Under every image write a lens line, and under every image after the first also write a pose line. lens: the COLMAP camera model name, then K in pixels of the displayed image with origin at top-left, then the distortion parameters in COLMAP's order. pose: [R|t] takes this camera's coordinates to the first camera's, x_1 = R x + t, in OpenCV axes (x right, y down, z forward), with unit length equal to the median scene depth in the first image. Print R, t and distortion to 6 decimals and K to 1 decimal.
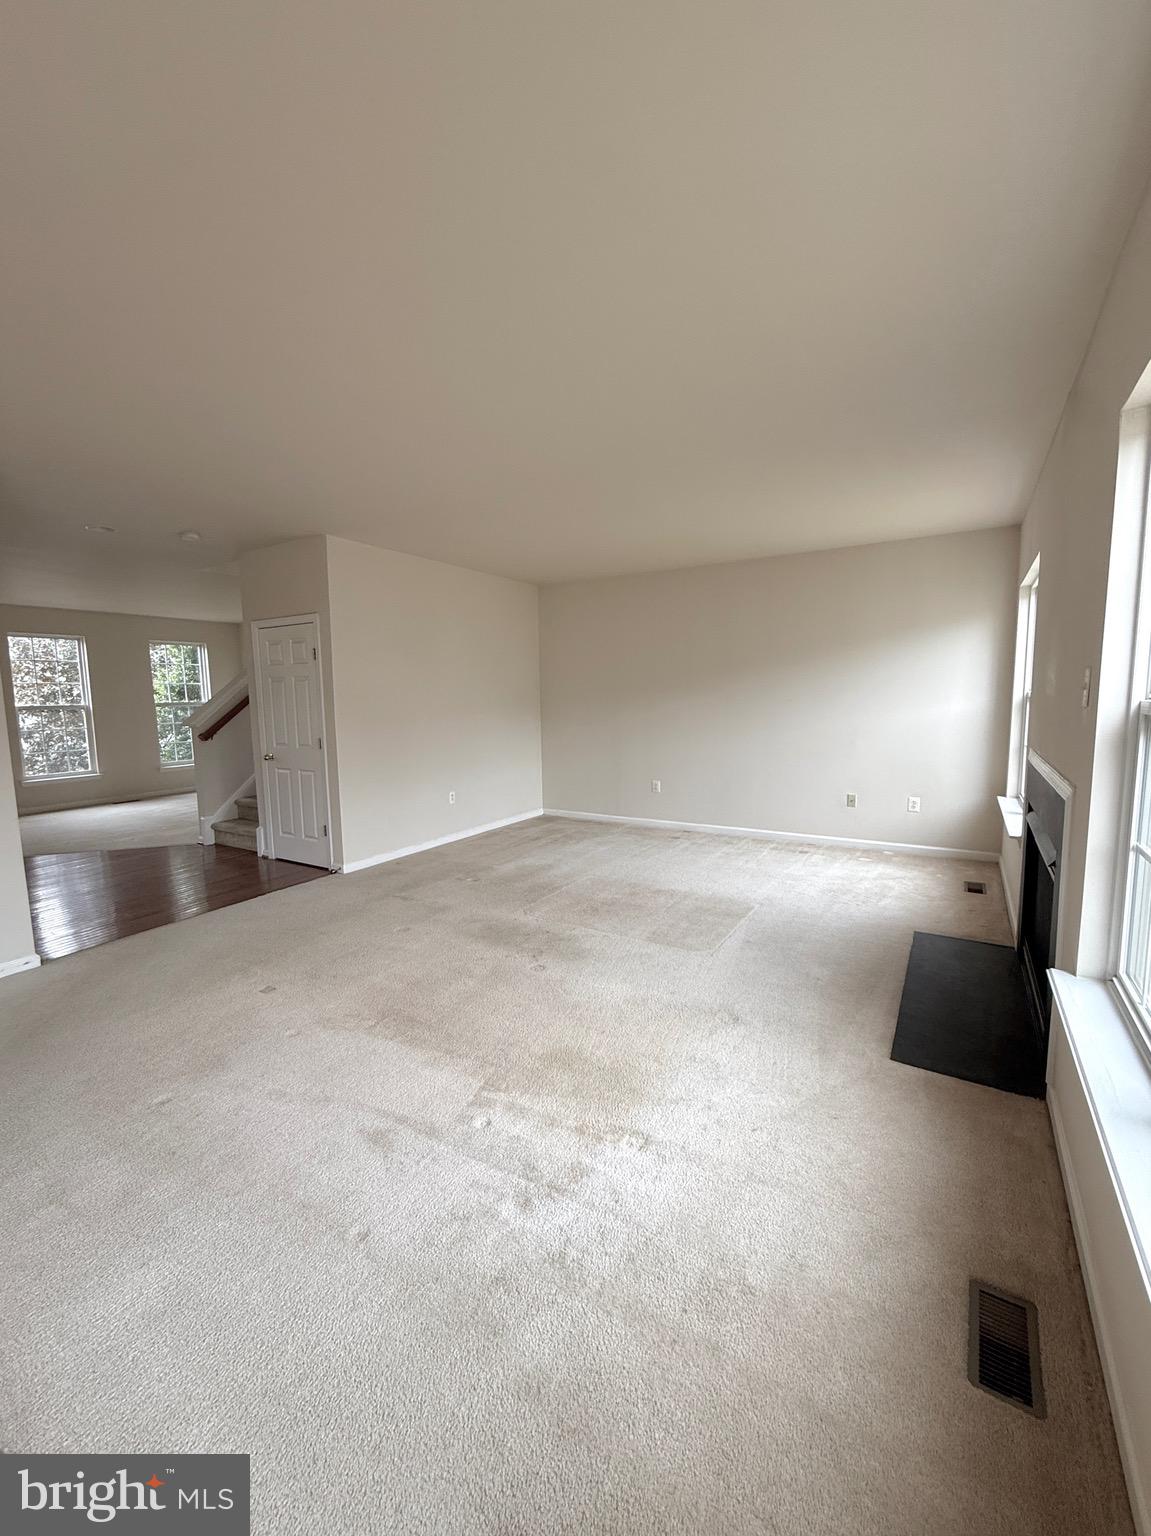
lens RADIAL K [[615.1, 0, 575.7], [0, 615.1, 761.6], [0, 0, 1]] dist [-0.005293, 0.001062]
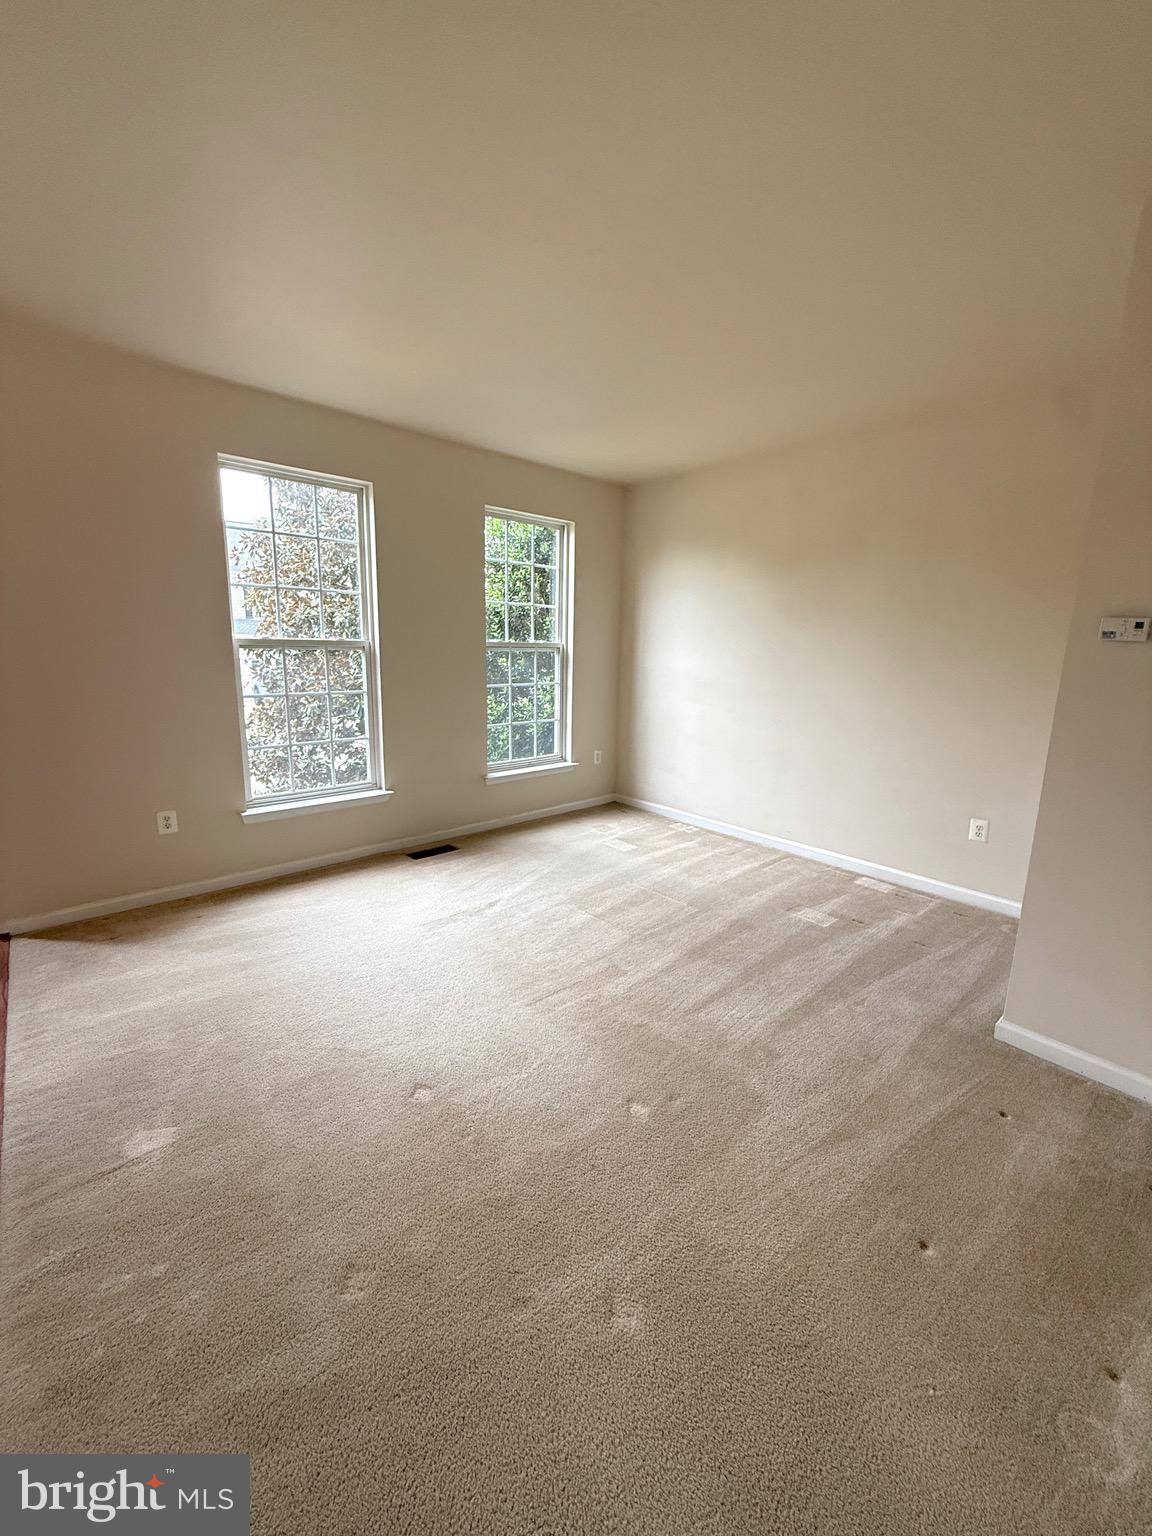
lens RADIAL K [[615.1, 0, 575.6], [0, 615.1, 774.3], [0, 0, 1]] dist [-0.005293, 0.001062]
pose [[0.954890, 0.098877, -0.280015, -0.445885], [-0.070324, 0.991411, 0.110266, -0.048495], [0.288512, -0.085600, 0.953642, 0.520657]]
